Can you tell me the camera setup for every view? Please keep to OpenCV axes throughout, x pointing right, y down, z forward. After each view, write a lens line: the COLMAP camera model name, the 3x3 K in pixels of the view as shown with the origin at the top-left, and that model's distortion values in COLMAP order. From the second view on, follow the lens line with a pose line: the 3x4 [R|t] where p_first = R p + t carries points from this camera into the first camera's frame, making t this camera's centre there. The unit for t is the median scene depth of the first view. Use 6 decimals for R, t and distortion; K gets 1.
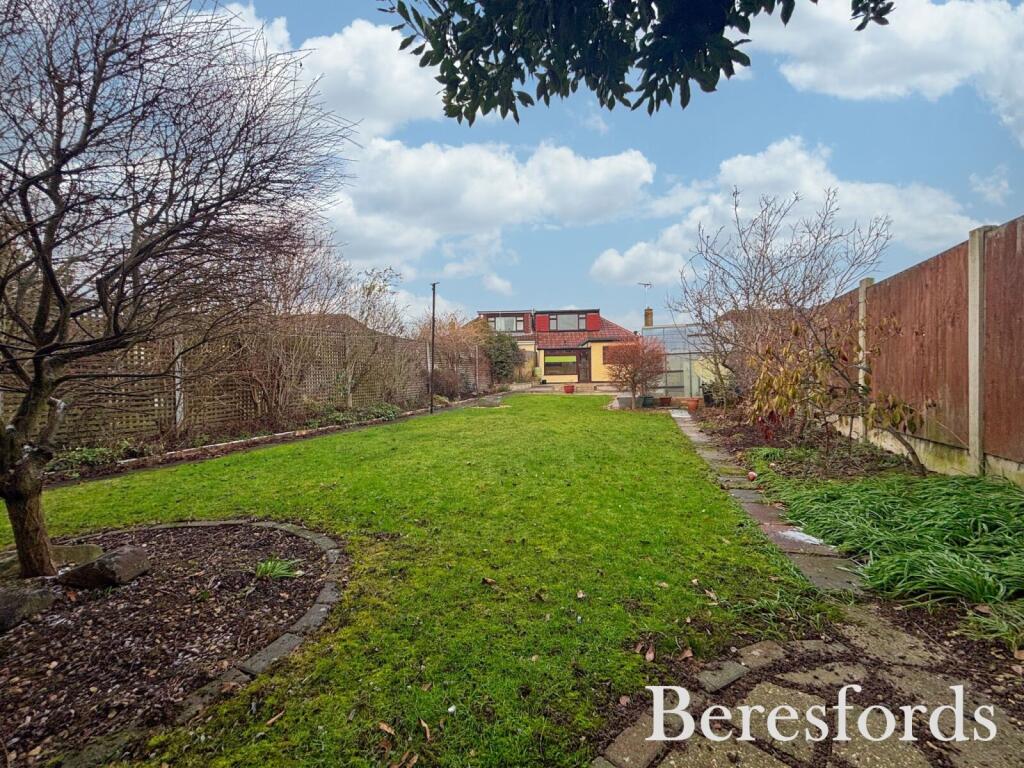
lens RADIAL K [[419.5, 0, 510.0], [0, 419.5, 381.7], [0, 0, 1]] dist [-0.001088, -0.000305]
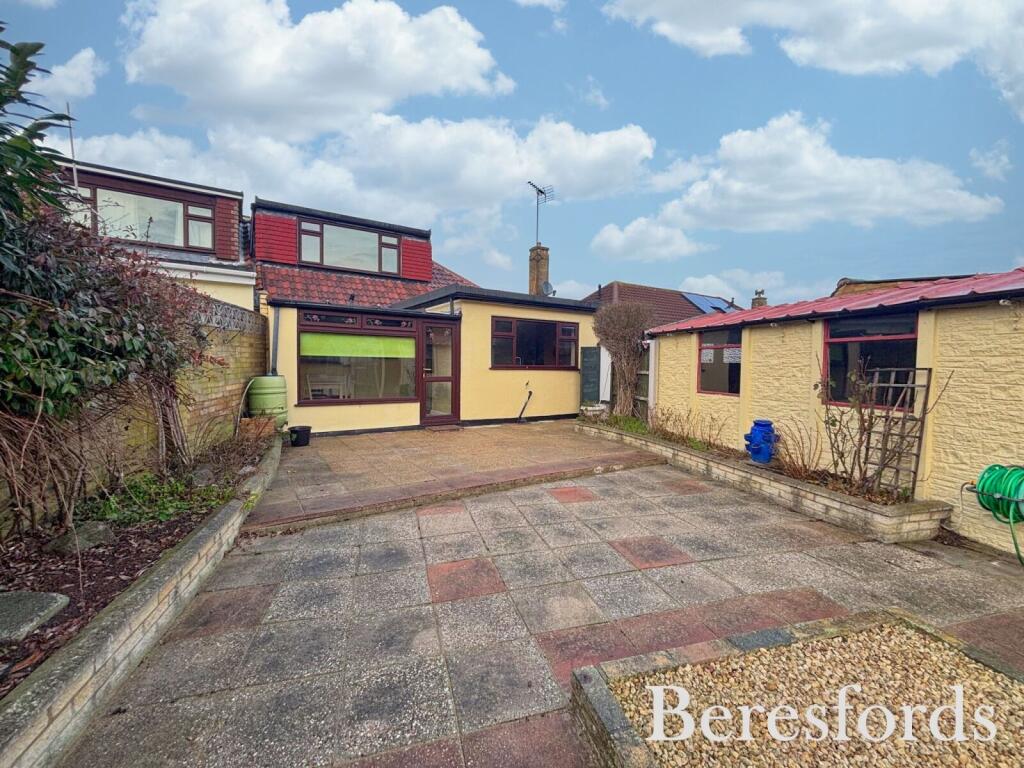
lens RADIAL K [[425.4, 0, 507.6], [0, 425.4, 381.0], [0, 0, 1]] dist [-0.004561, -0.000159]
pose [[0.816493, 0.005535, 0.577329, 0.074370], [-0.024424, 0.999390, 0.024961, -0.085330], [-0.576839, -0.034481, 0.816130, 1.487518]]
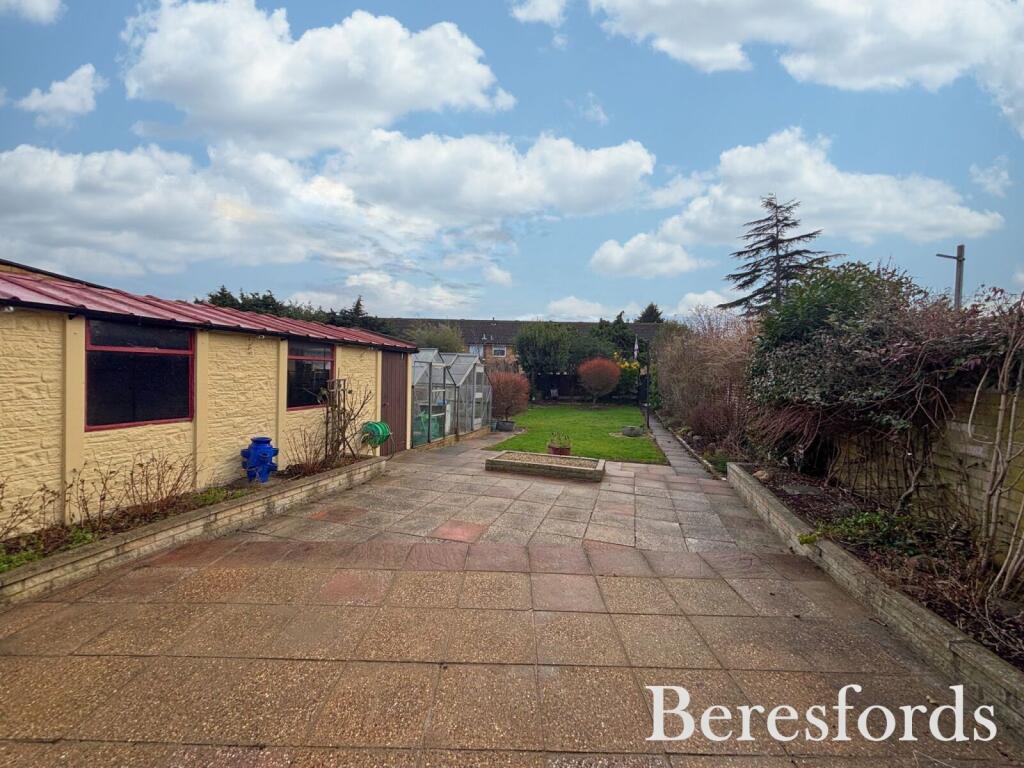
lens RADIAL K [[411.6, 0, 512.0], [0, 411.6, 384.0], [0, 0, 1]] dist [-0.006699, -0.000410]
pose [[-0.998518, -0.009335, -0.053625, 0.308969], [-0.011086, 0.999412, 0.032438, -0.106895], [0.053291, 0.032984, -0.998034, 2.073426]]
